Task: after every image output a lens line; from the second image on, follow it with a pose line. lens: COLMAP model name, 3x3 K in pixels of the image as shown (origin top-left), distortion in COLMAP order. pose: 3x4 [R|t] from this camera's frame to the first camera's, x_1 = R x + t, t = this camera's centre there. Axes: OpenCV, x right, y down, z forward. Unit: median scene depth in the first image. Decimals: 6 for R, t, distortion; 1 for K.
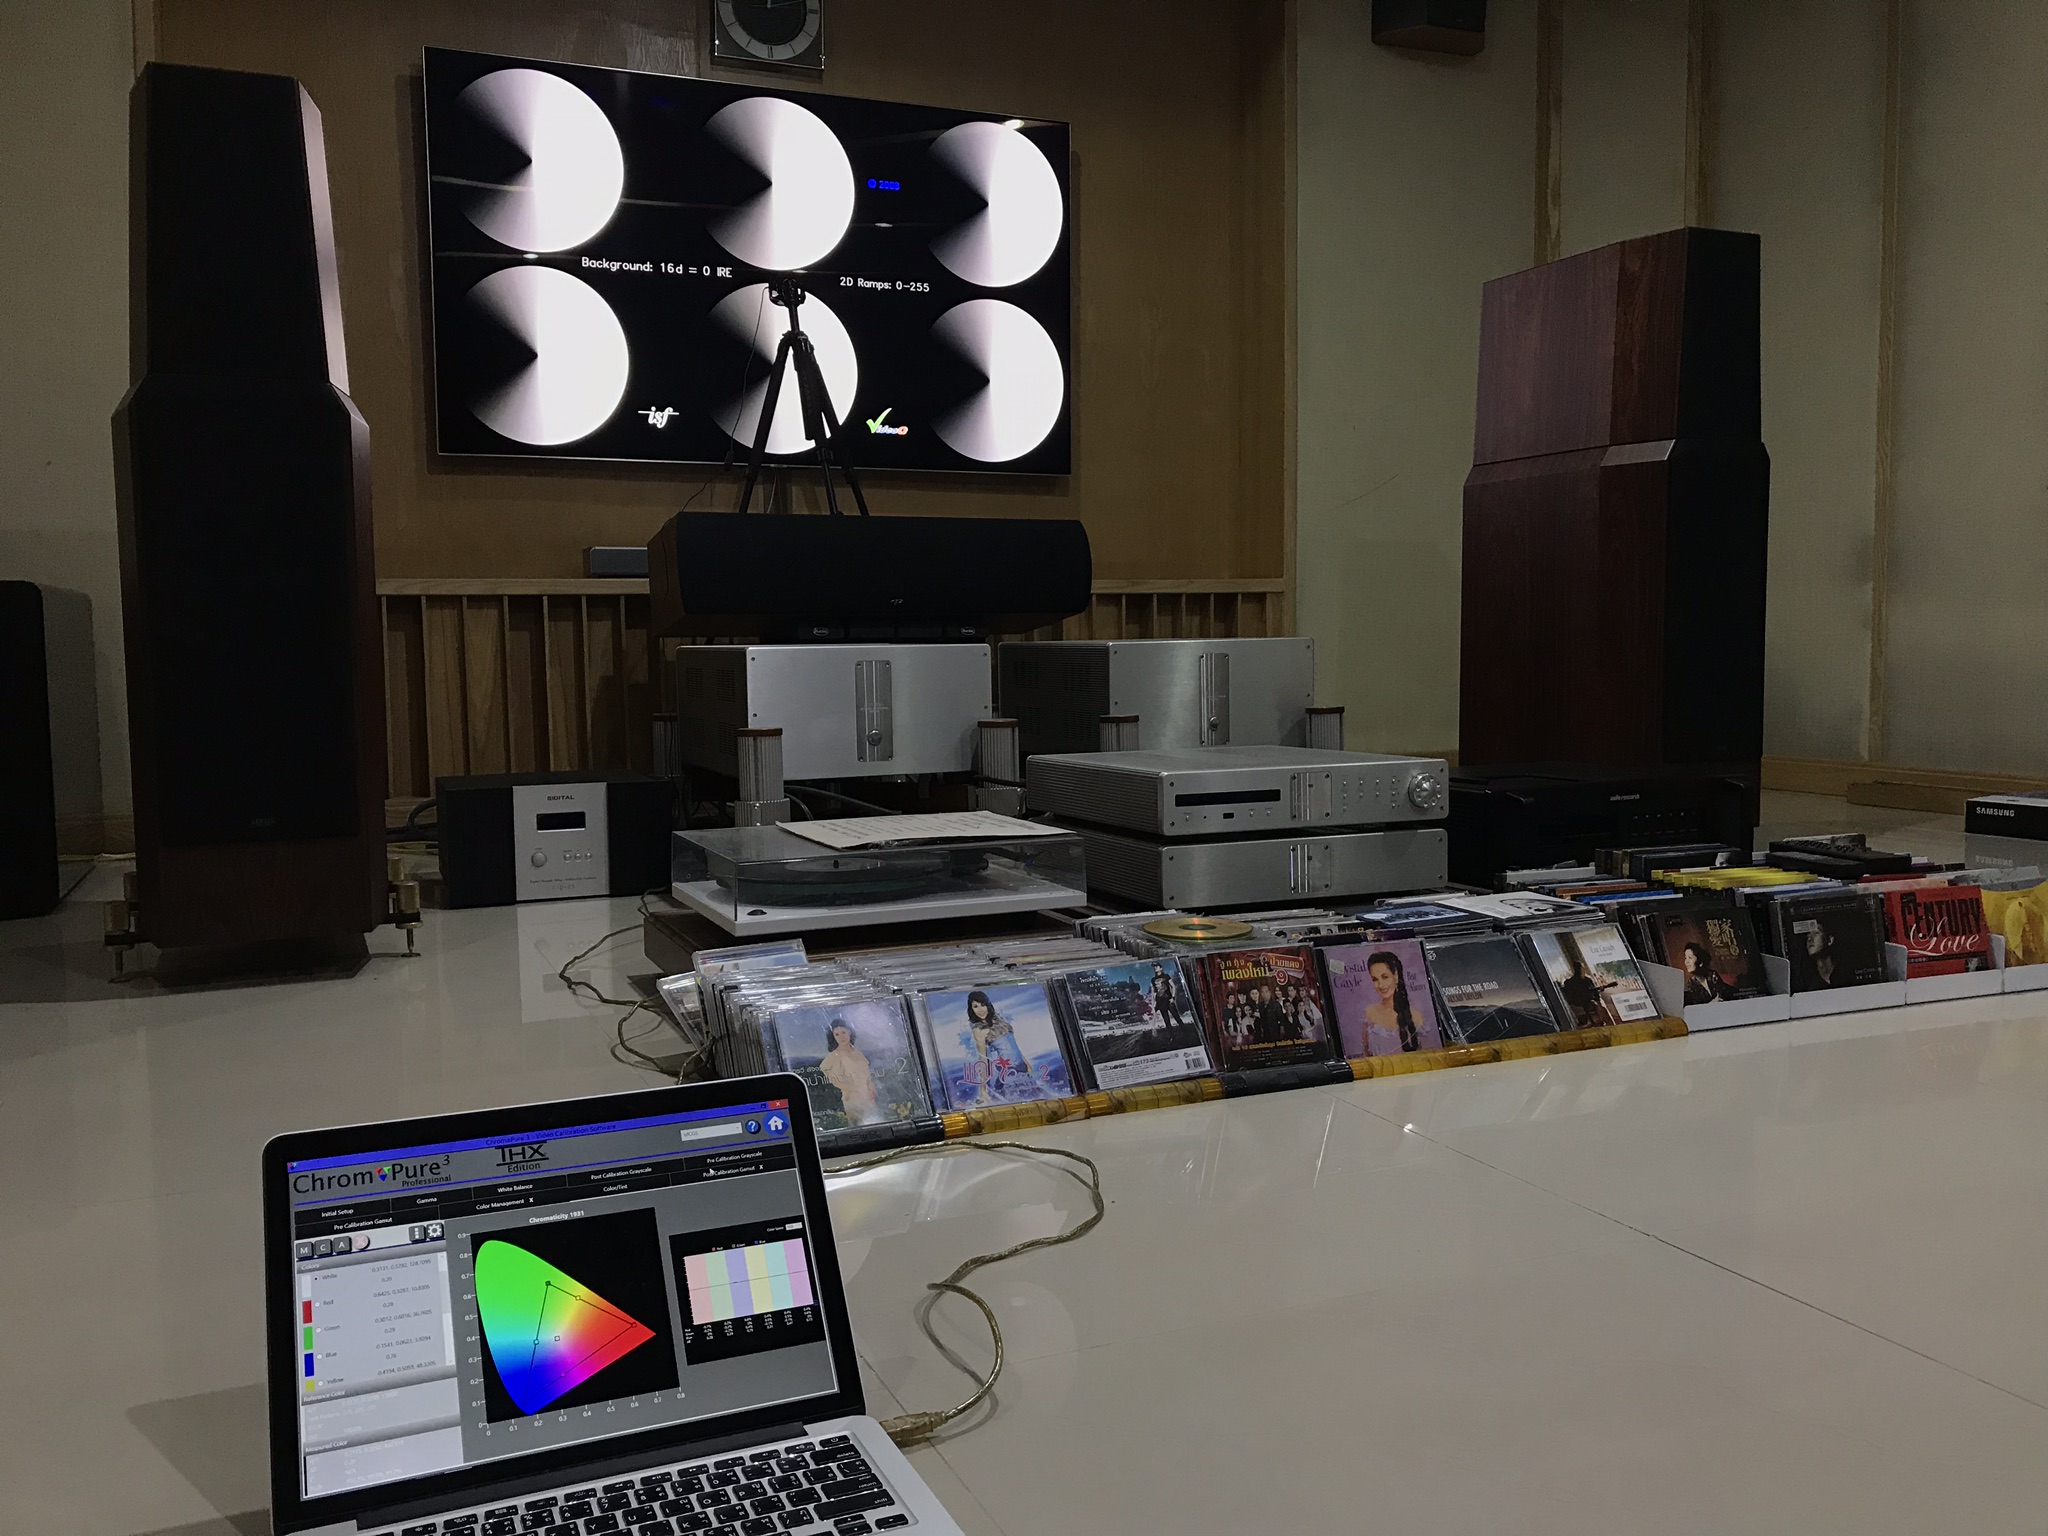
lens RADIAL K [[1774.7, 0, 1028.2], [0, 1774.7, 745.3], [0, 0, 1]] dist [0.014133, -0.011640]
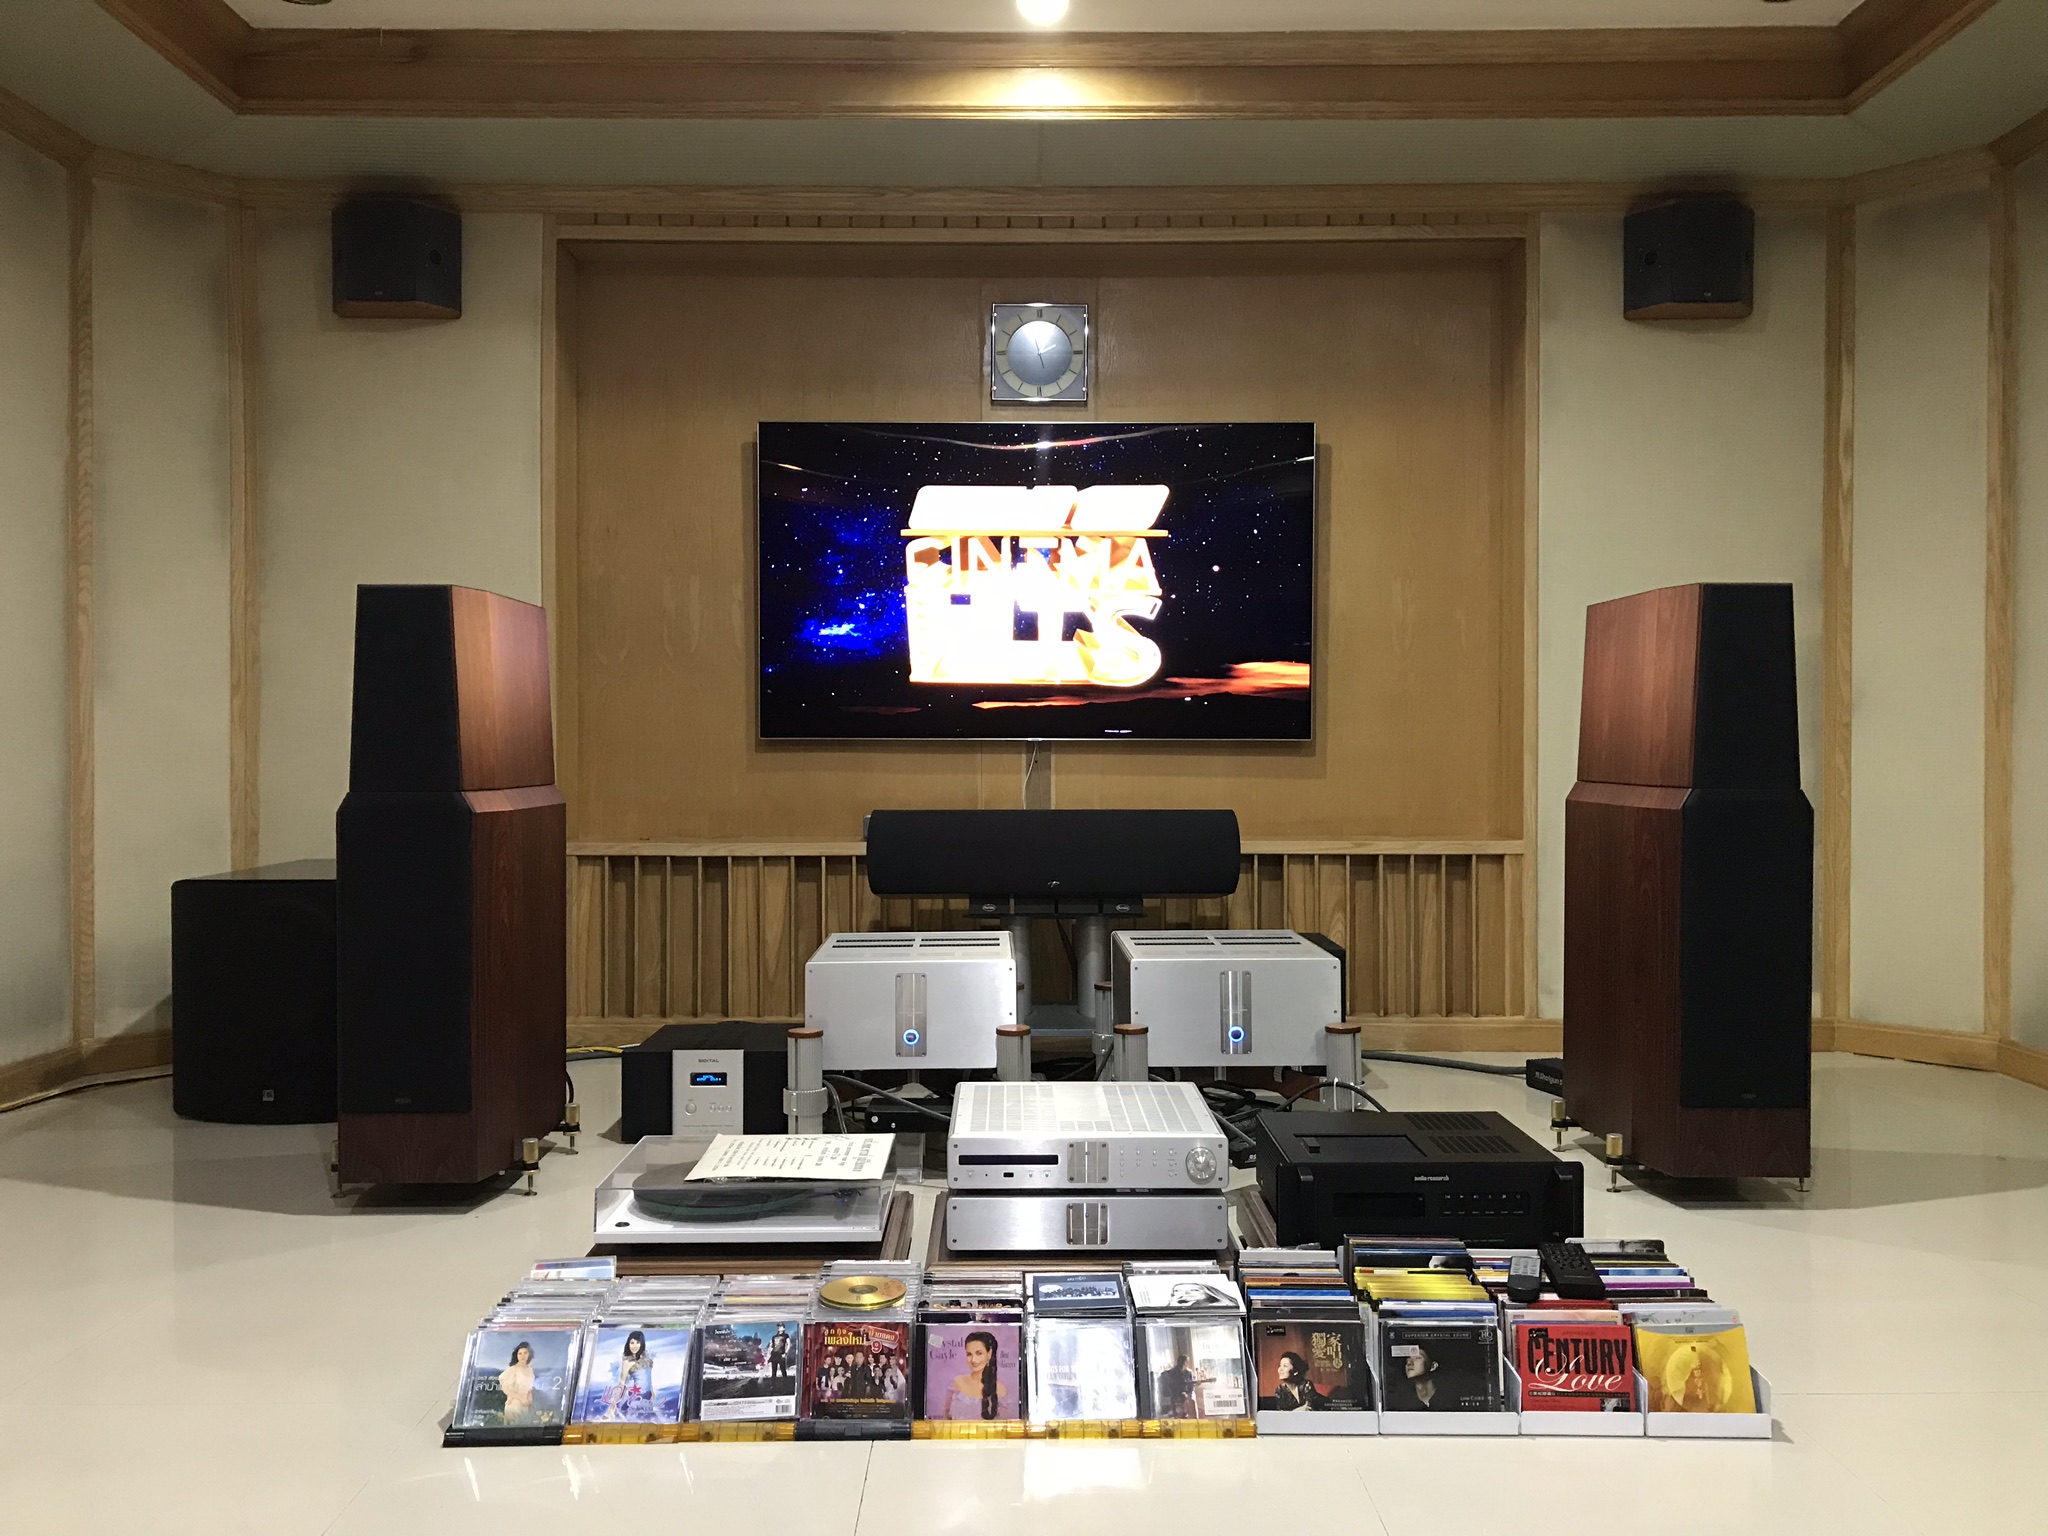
lens RADIAL K [[1774.7, 0, 1028.2], [0, 1774.7, 745.3], [0, 0, 1]] dist [0.014133, -0.011640]
pose [[0.917172, 0.016201, -0.398161, 0.742869], [-0.034309, 0.998673, -0.038396, -0.255716], [0.397011, 0.048876, 0.916512, -0.151990]]
